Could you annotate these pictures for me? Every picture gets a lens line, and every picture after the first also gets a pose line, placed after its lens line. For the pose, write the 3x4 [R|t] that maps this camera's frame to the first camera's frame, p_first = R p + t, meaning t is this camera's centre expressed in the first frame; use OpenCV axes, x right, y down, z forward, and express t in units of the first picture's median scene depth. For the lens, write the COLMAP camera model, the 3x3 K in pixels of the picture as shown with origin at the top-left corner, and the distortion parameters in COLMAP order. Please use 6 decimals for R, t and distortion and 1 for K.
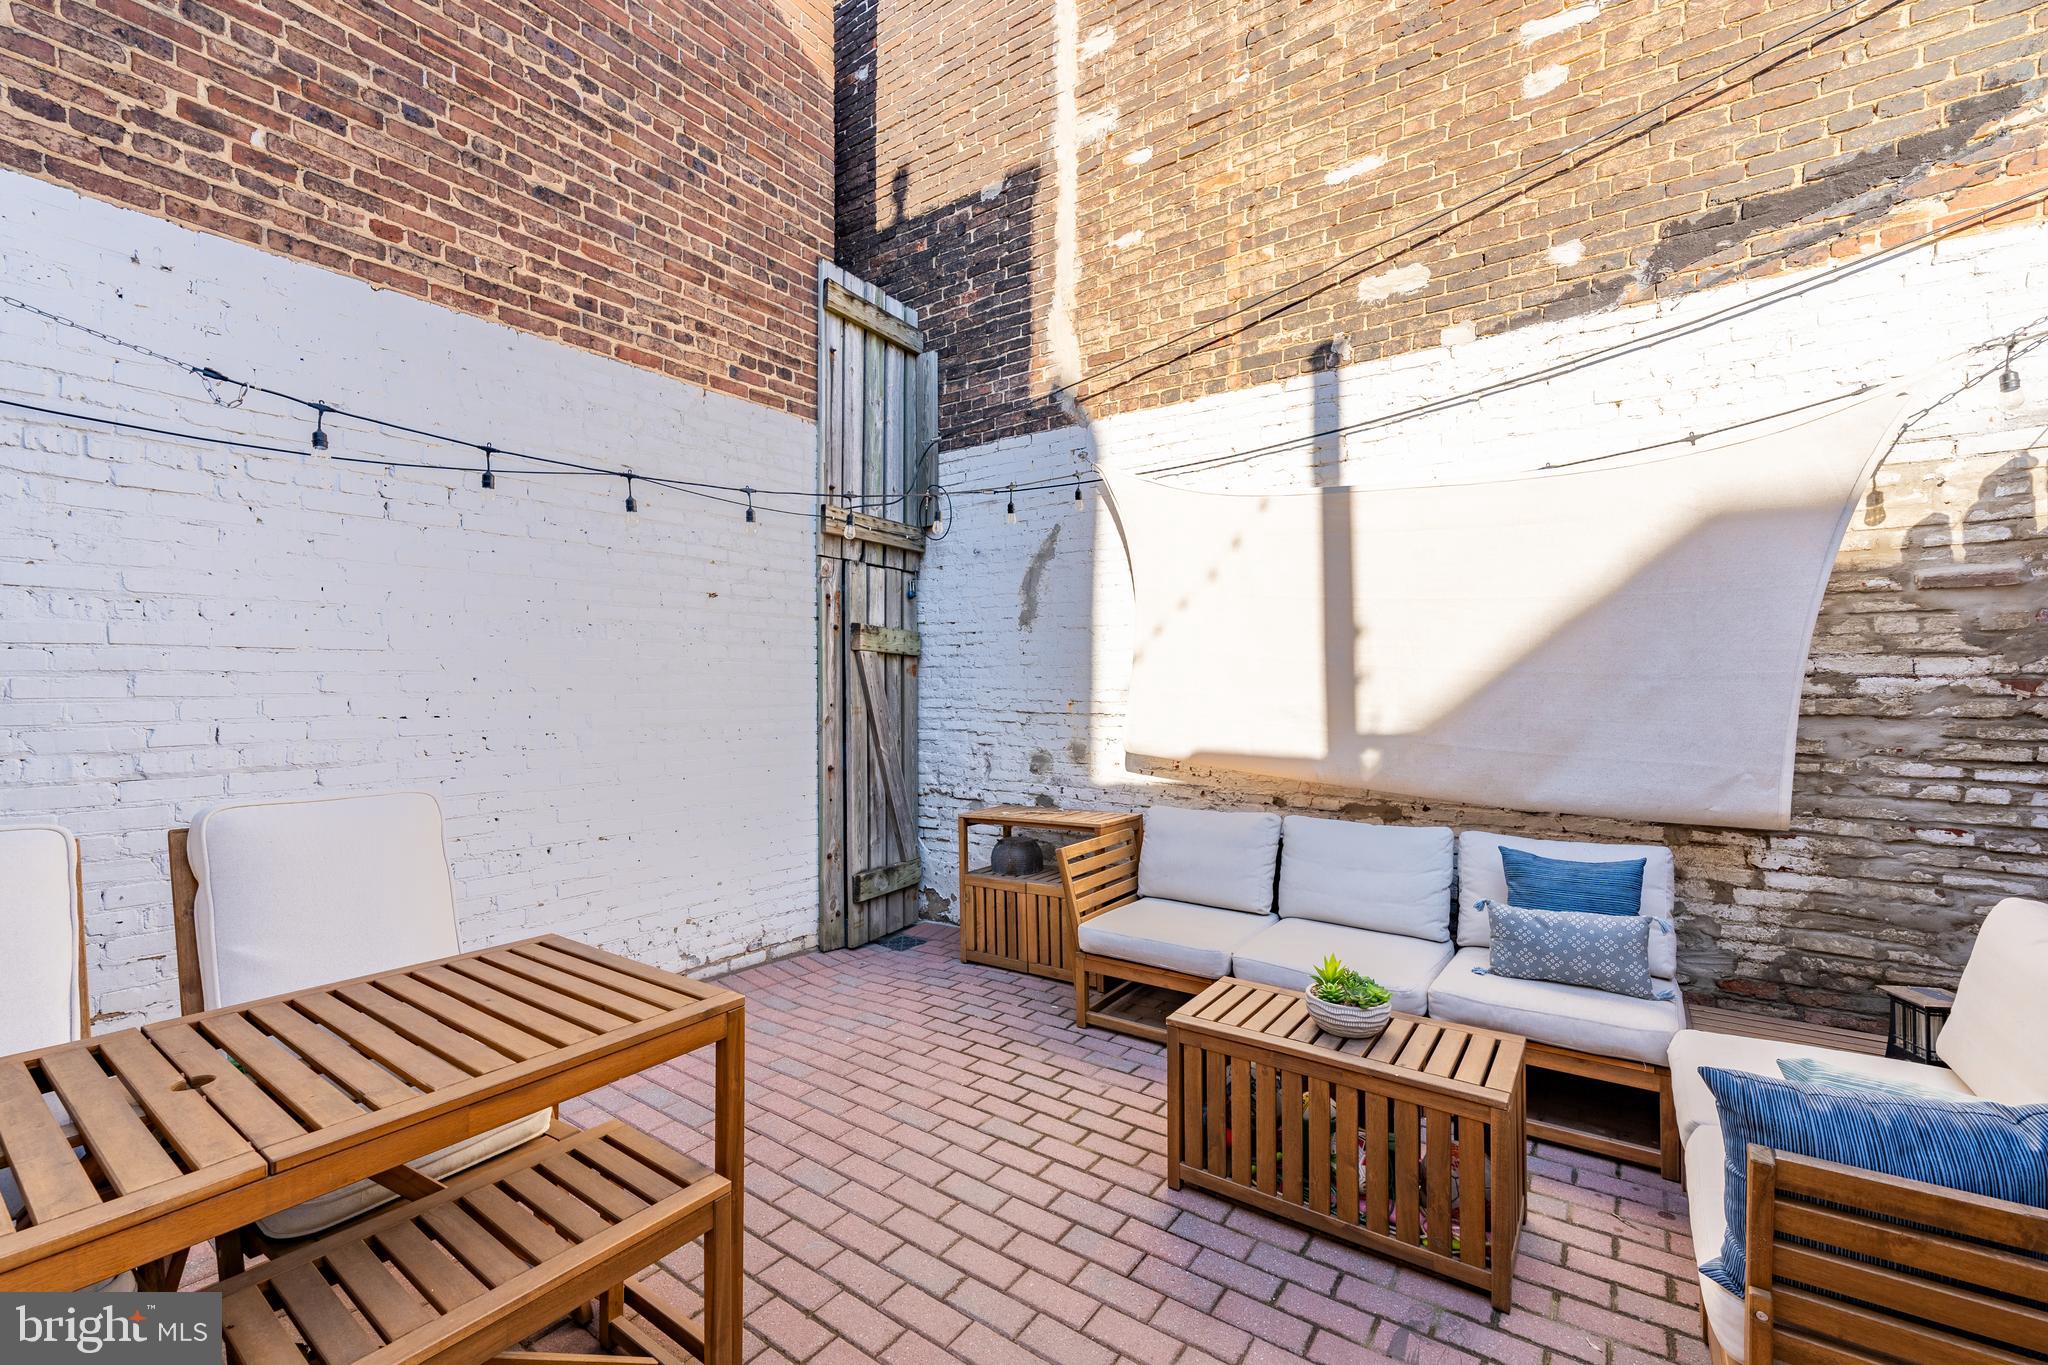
lens RADIAL K [[837.3, 0, 1036.8], [0, 837.3, 692.1], [0, 0, 1]] dist [-0.004863, -0.000260]
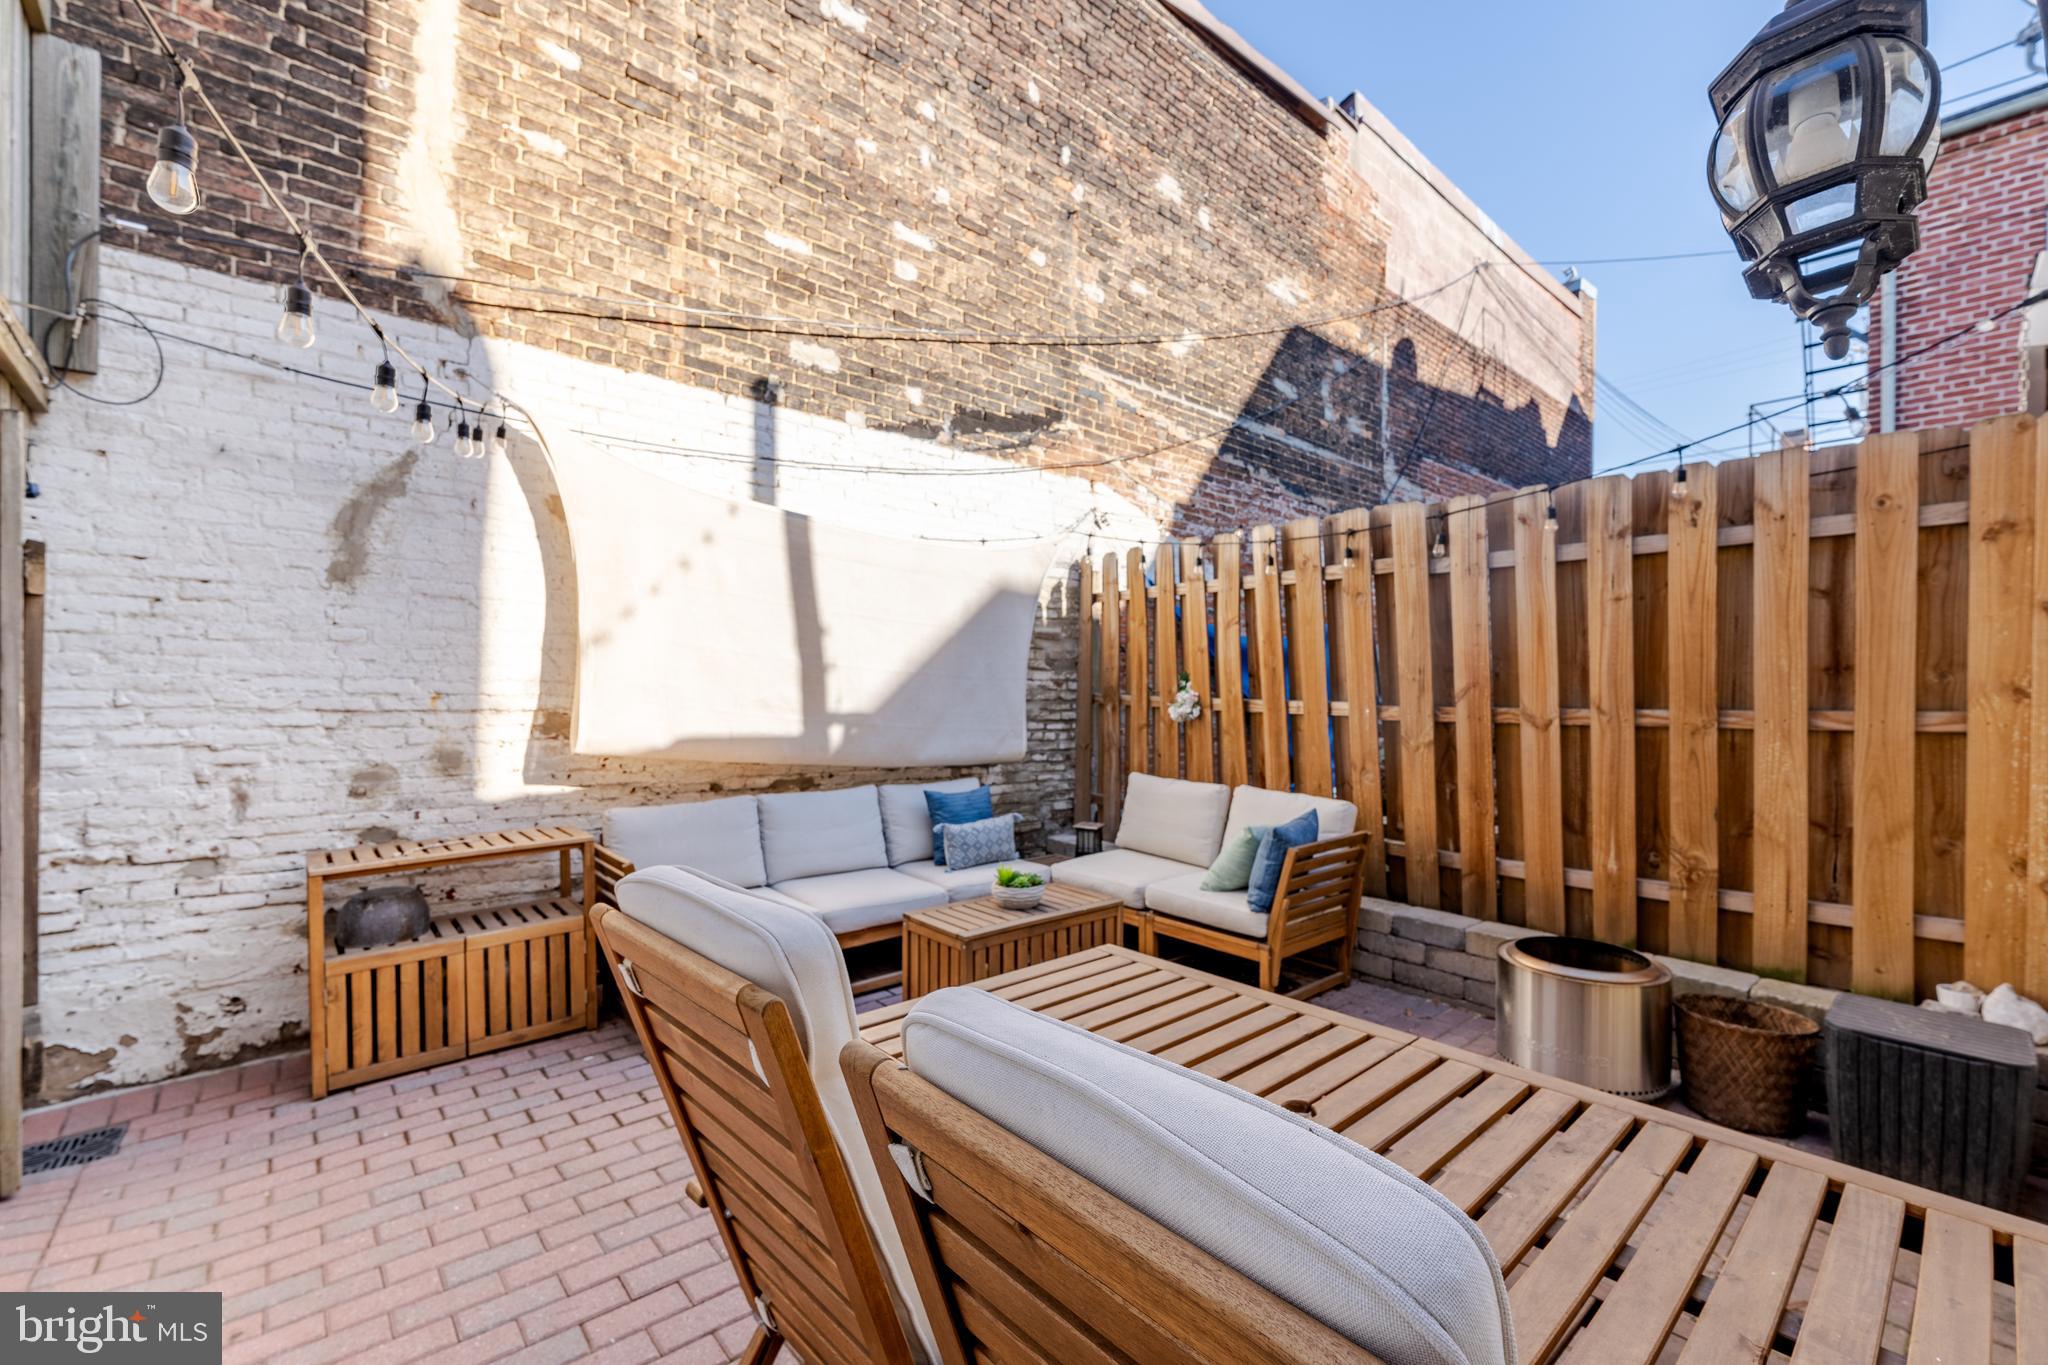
lens RADIAL K [[837.3, 0, 1037.1], [0, 837.3, 696.9], [0, 0, 1]] dist [-0.004863, -0.000260]
pose [[0.236989, -0.008612, 0.971474, -0.656339], [-0.010205, 0.999883, 0.011353, -0.000925], [-0.971459, -0.012604, 0.236873, 0.352833]]
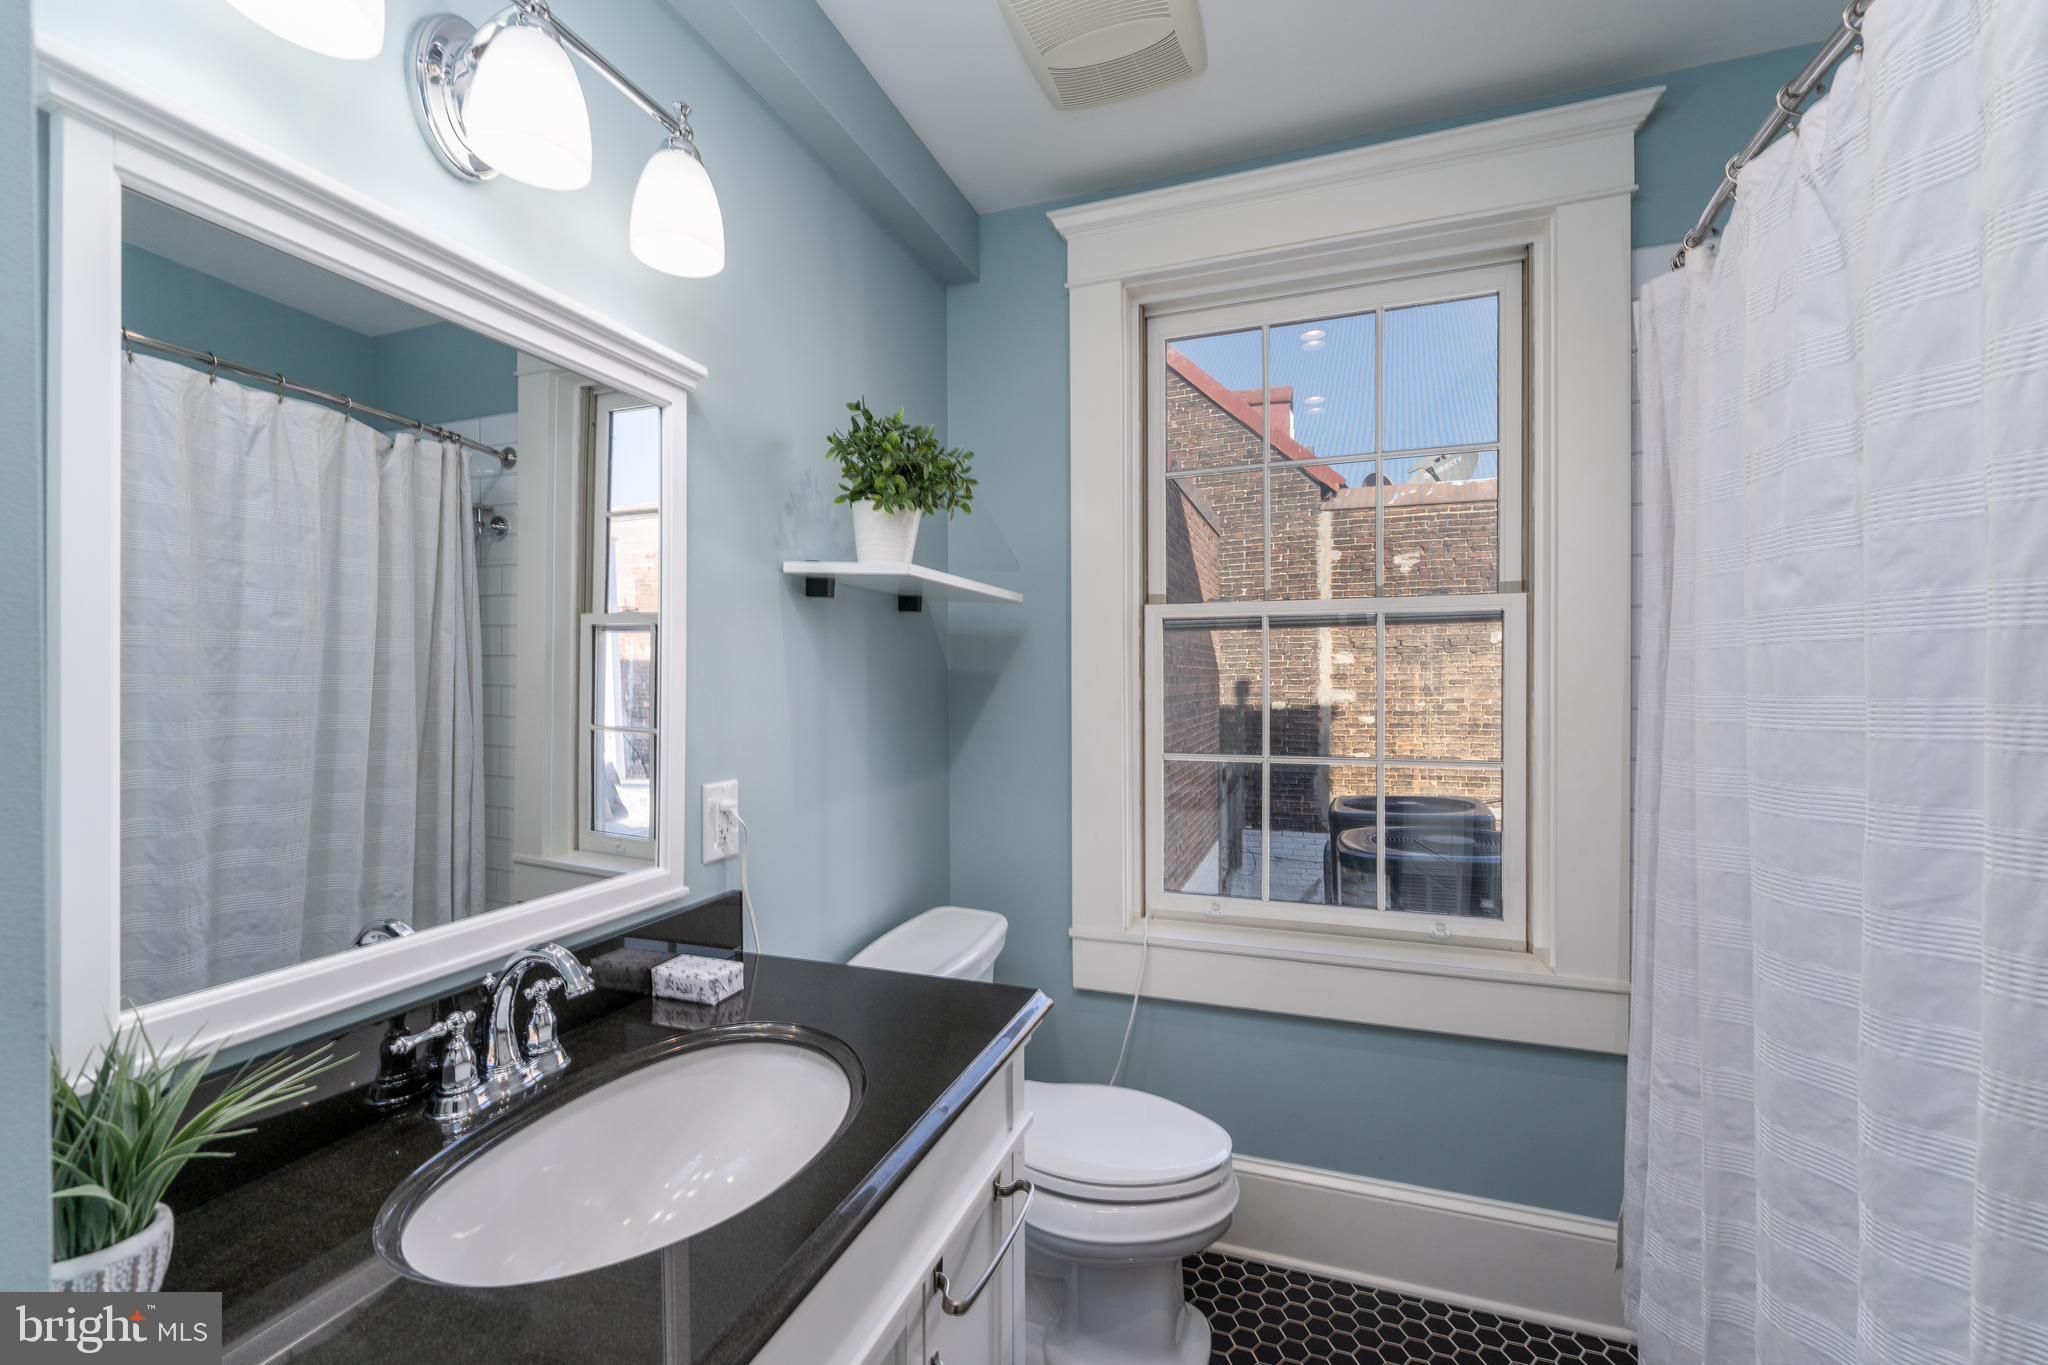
lens RADIAL K [[837.3, 0, 1022.7], [0, 837.3, 679.3], [0, 0, 1]] dist [-0.004863, -0.000260]
pose [[0.966090, -0.003474, 0.258184, -1.449250], [0.002813, 0.999992, 0.002930, -0.835330], [-0.258192, -0.002104, 0.966091, -0.969810]]
